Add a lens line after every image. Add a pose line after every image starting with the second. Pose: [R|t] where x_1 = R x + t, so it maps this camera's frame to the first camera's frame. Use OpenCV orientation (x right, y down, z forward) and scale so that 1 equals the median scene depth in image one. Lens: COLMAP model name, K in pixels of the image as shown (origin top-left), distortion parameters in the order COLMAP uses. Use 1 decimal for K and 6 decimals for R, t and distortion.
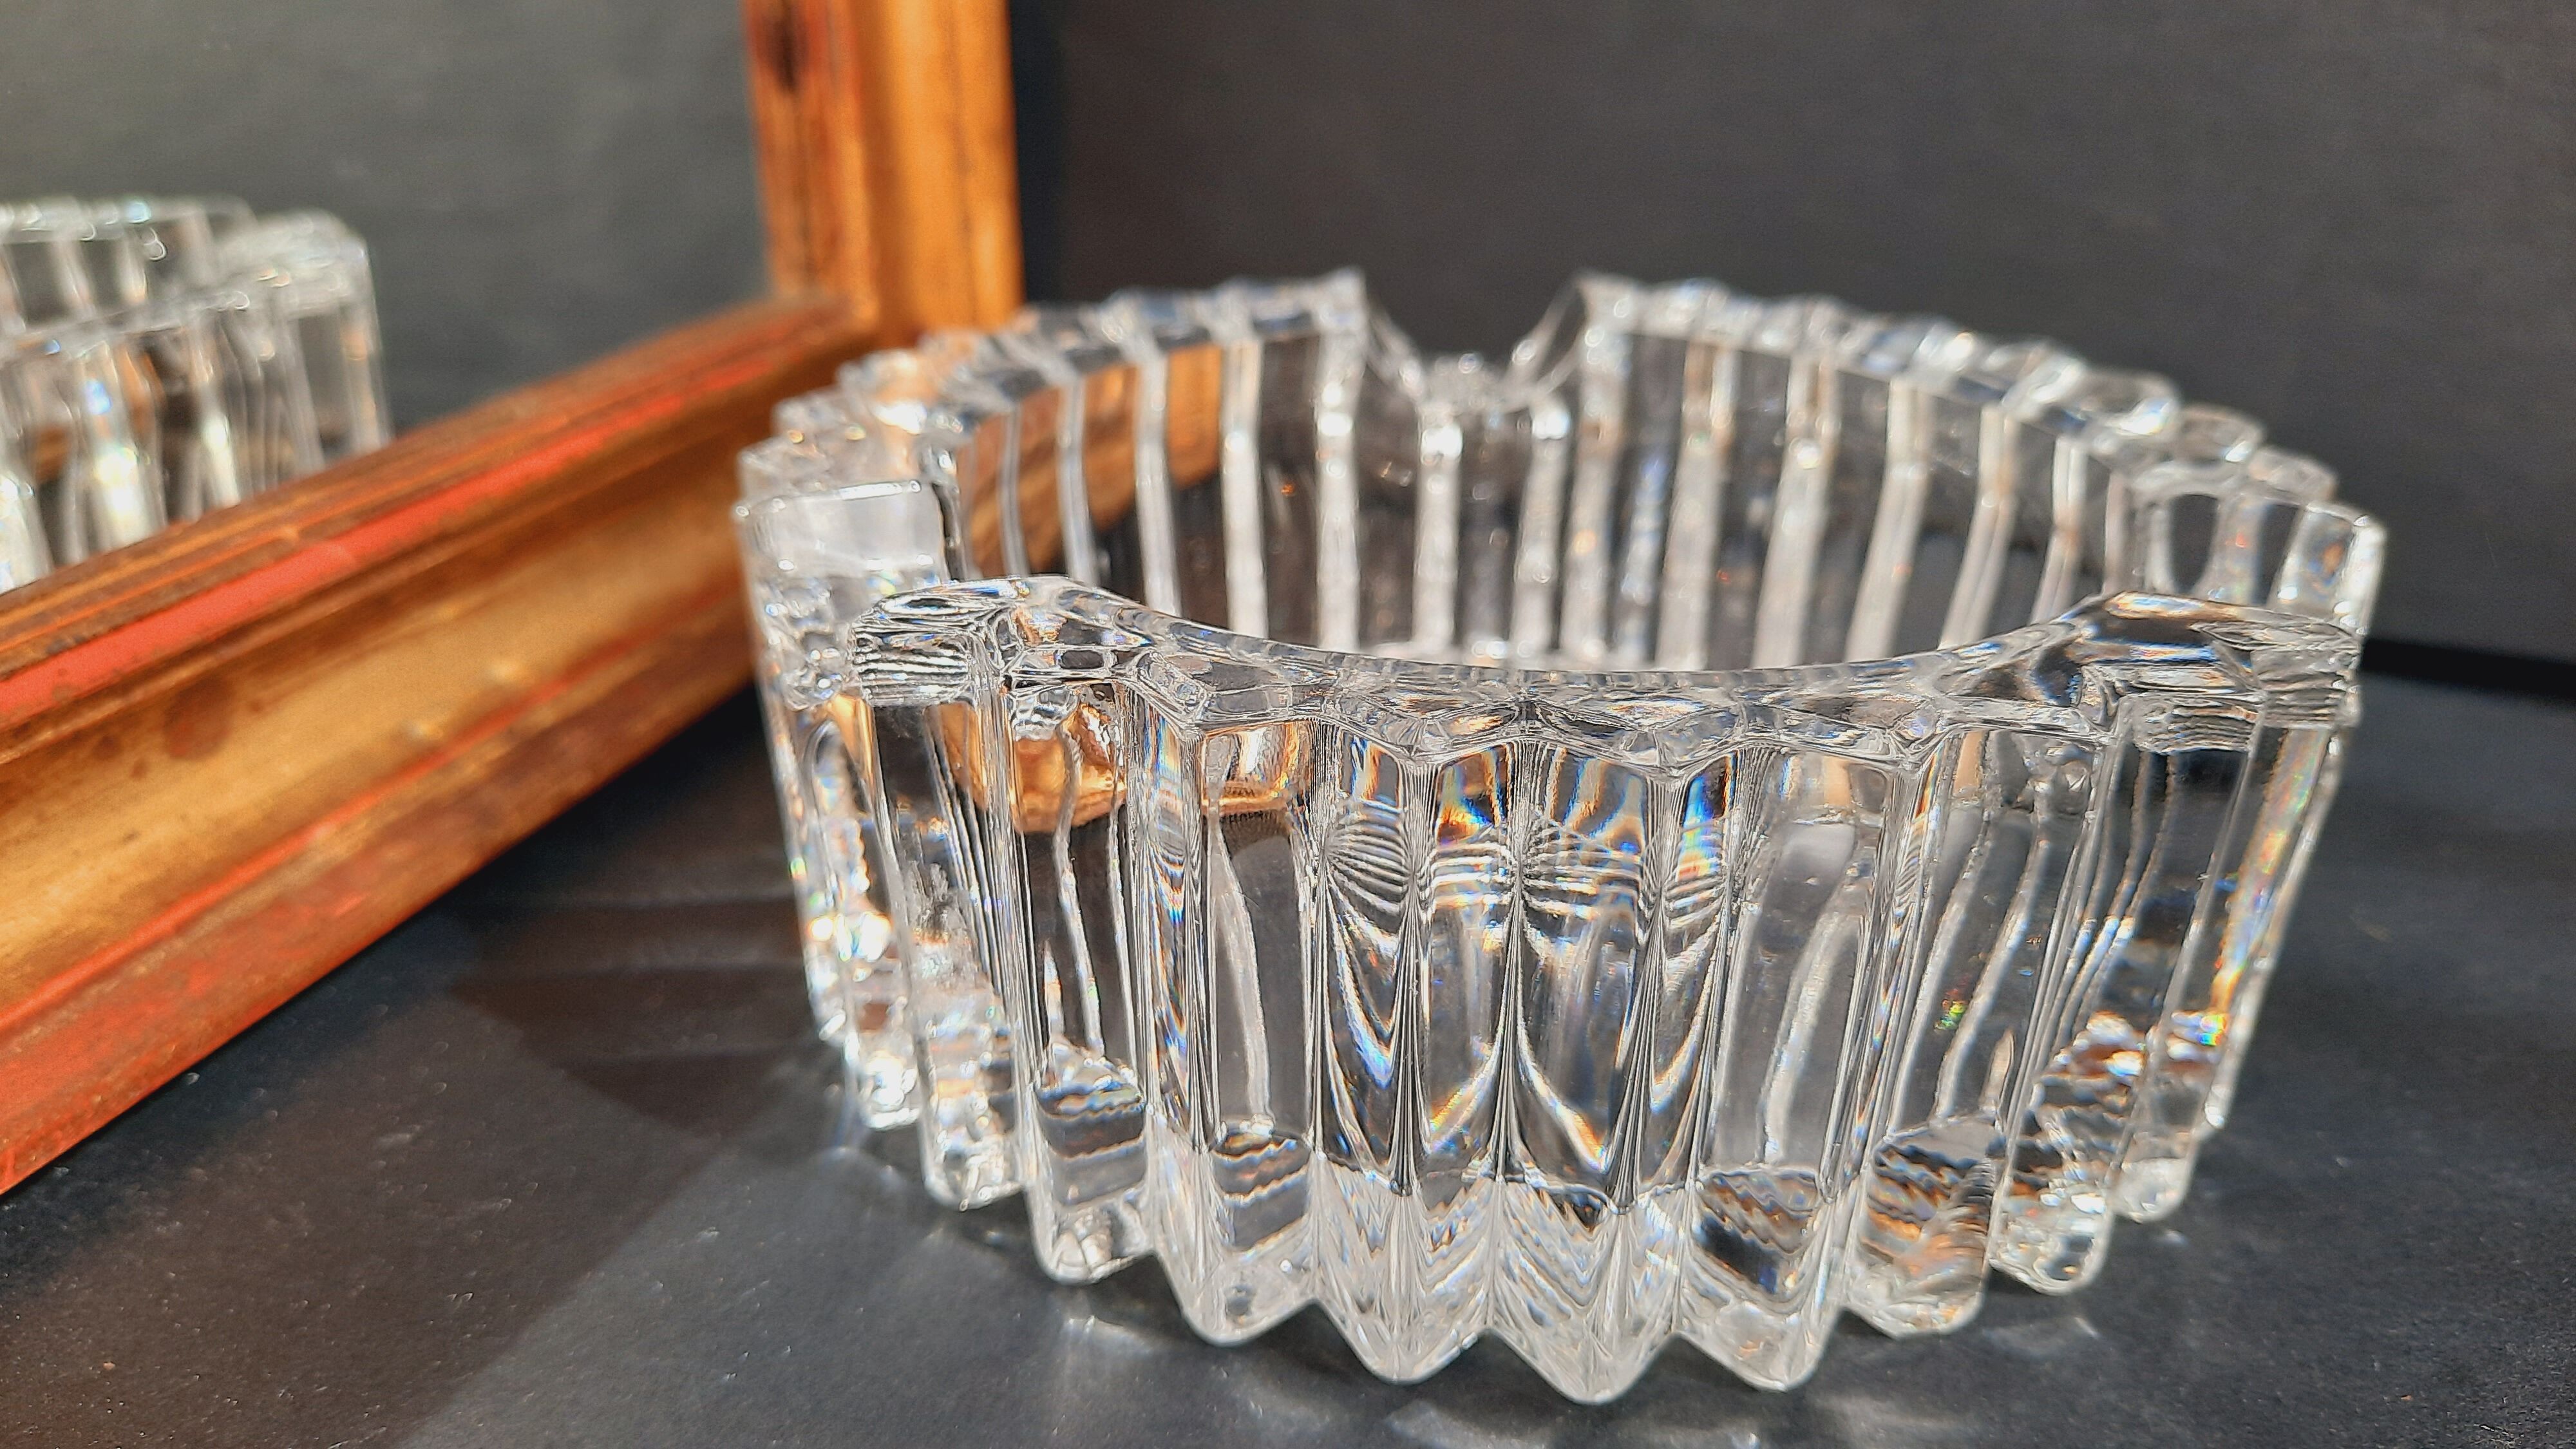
lens RADIAL K [[1969.3, 0, 1332.8], [0, 1969.3, 726.7], [0, 0, 1]] dist [0.043723, -0.065806]
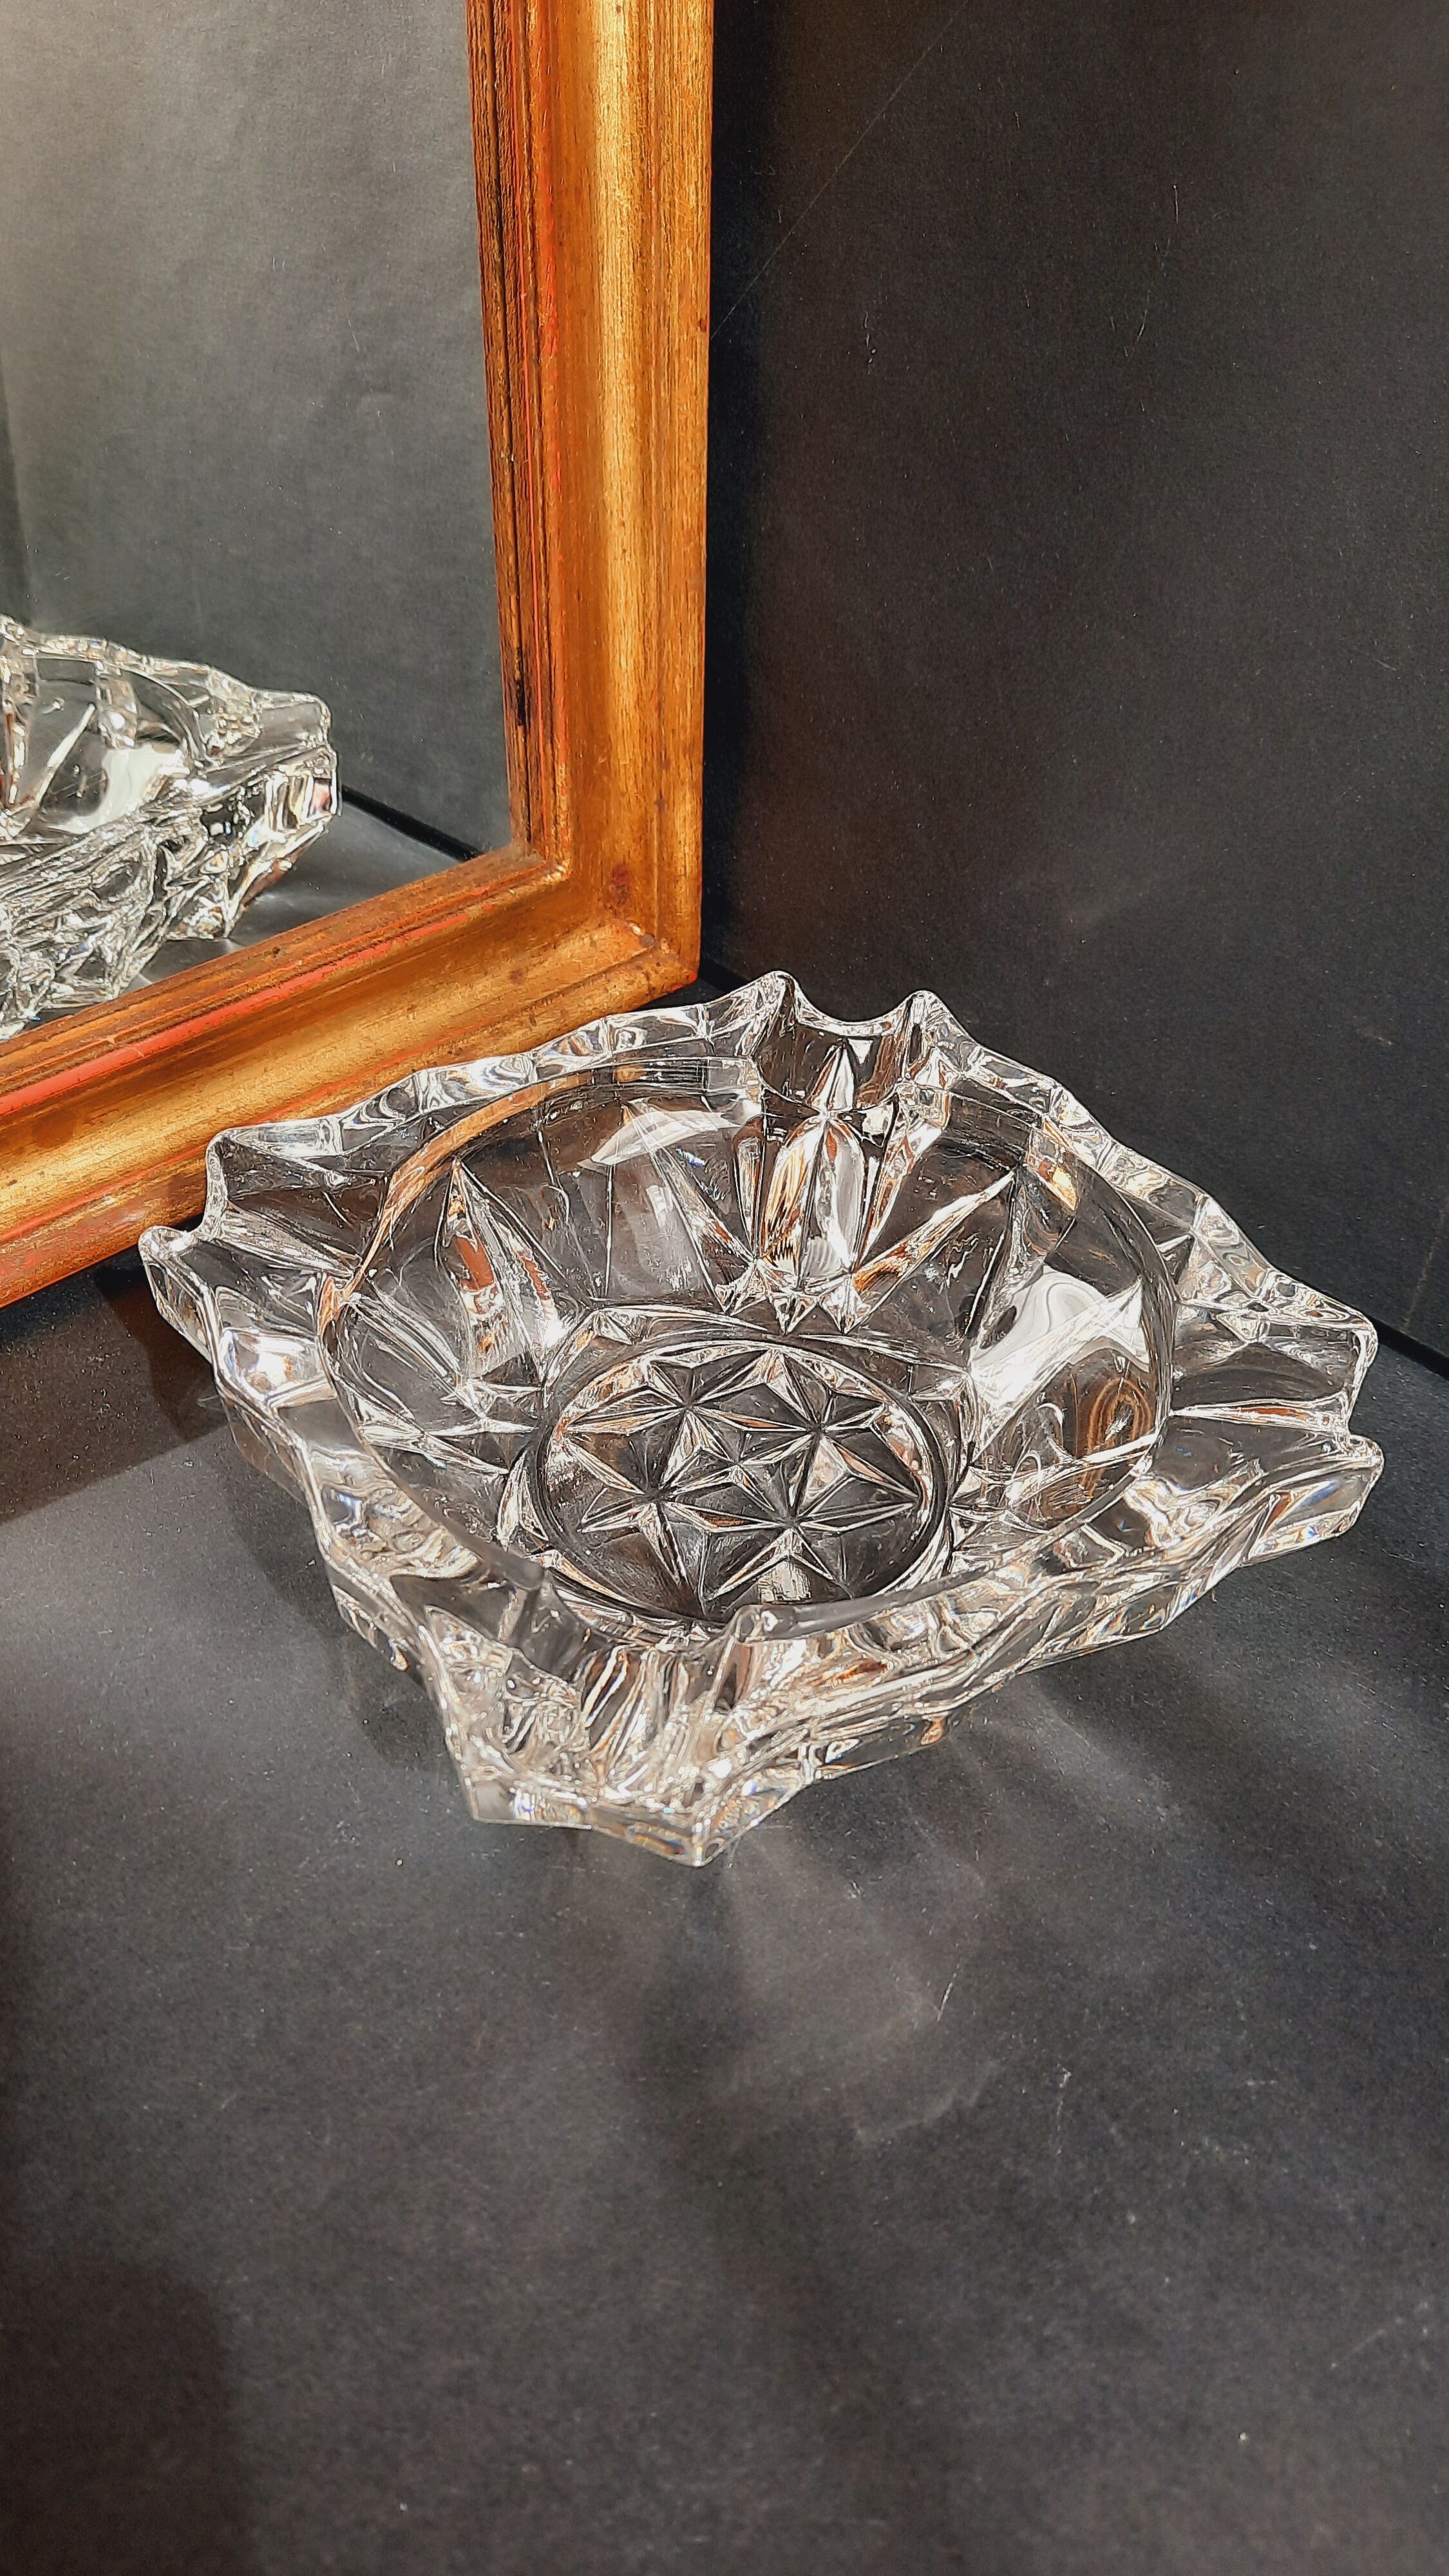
lens RADIAL K [[1969.3, 0, 736.2], [0, 1969.3, 1280.9], [0, 0, 1]] dist [0.043723, -0.065806]
pose [[0.882756, 0.295647, -0.365149, 0.810177], [-0.205025, 0.941692, 0.266799, -0.538745], [0.422737, -0.160654, 0.891899, -0.502765]]
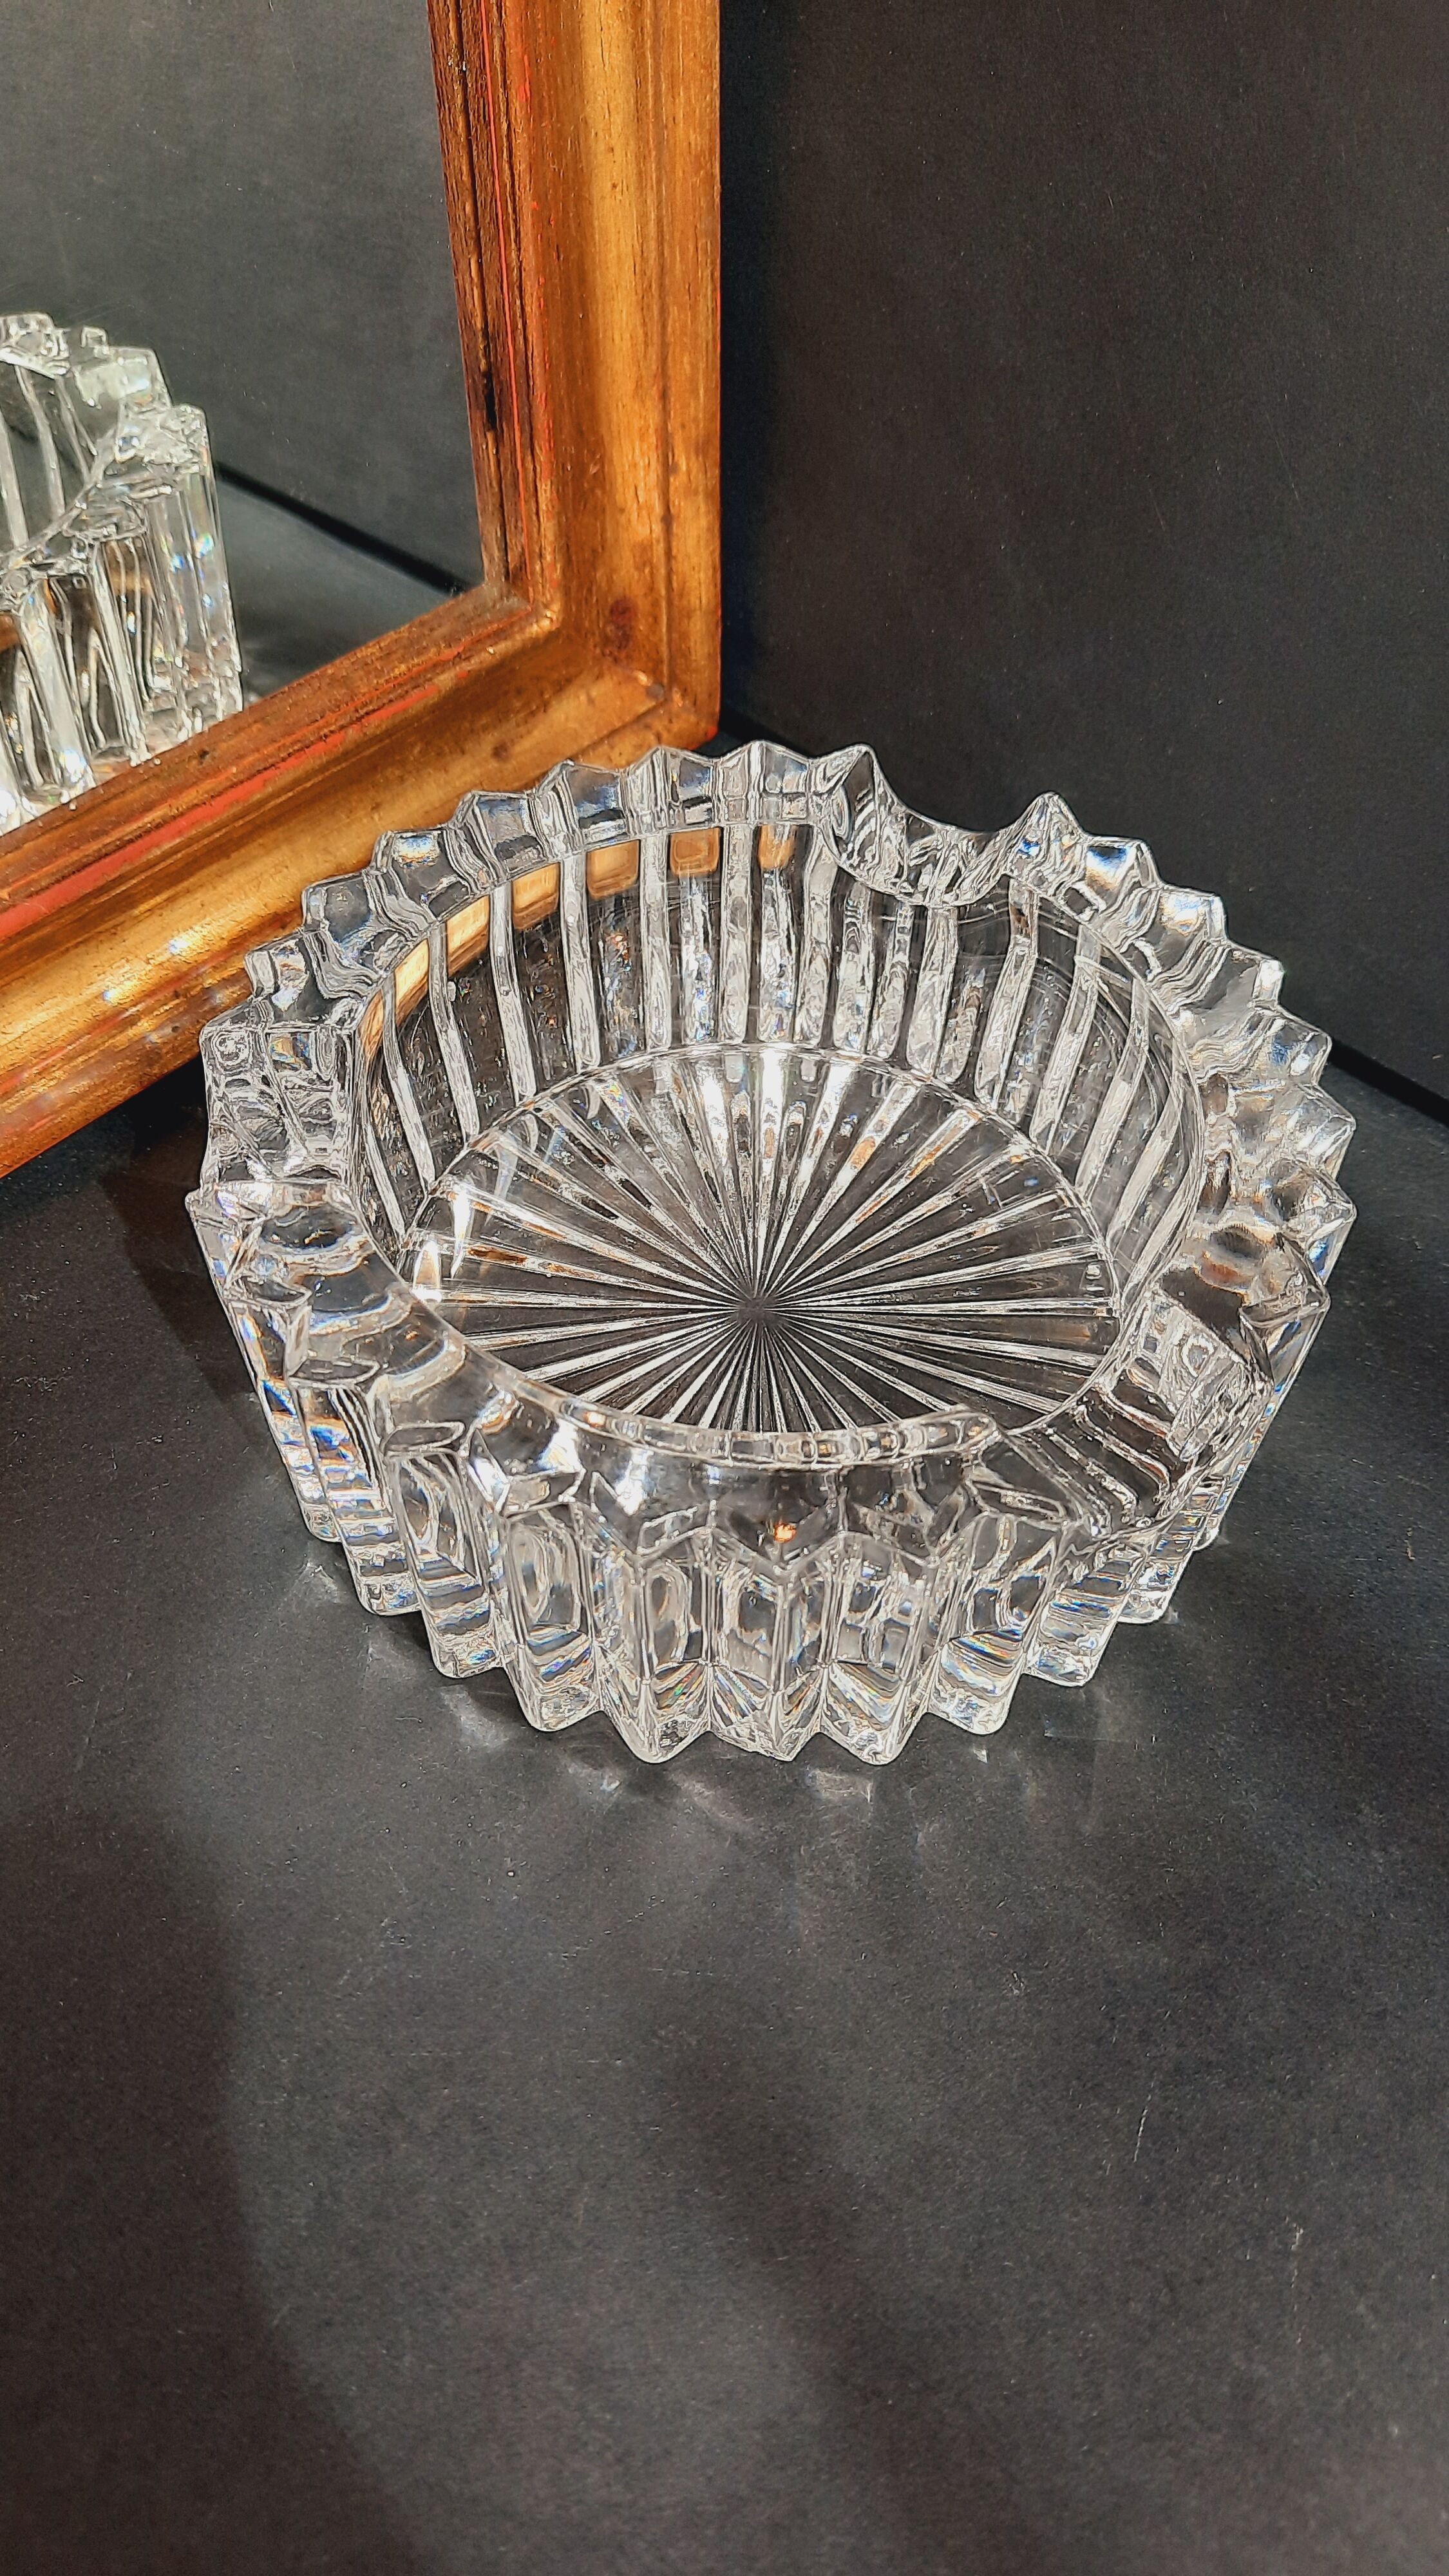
lens RADIAL K [[1969.3, 0, 733.8], [0, 1969.3, 1264.5], [0, 0, 1]] dist [0.043723, -0.065806]
pose [[0.902269, 0.318679, -0.290440, 0.524202], [-0.173006, 0.884573, 0.433127, -0.629021], [0.394943, -0.340549, 0.853256, -0.161664]]
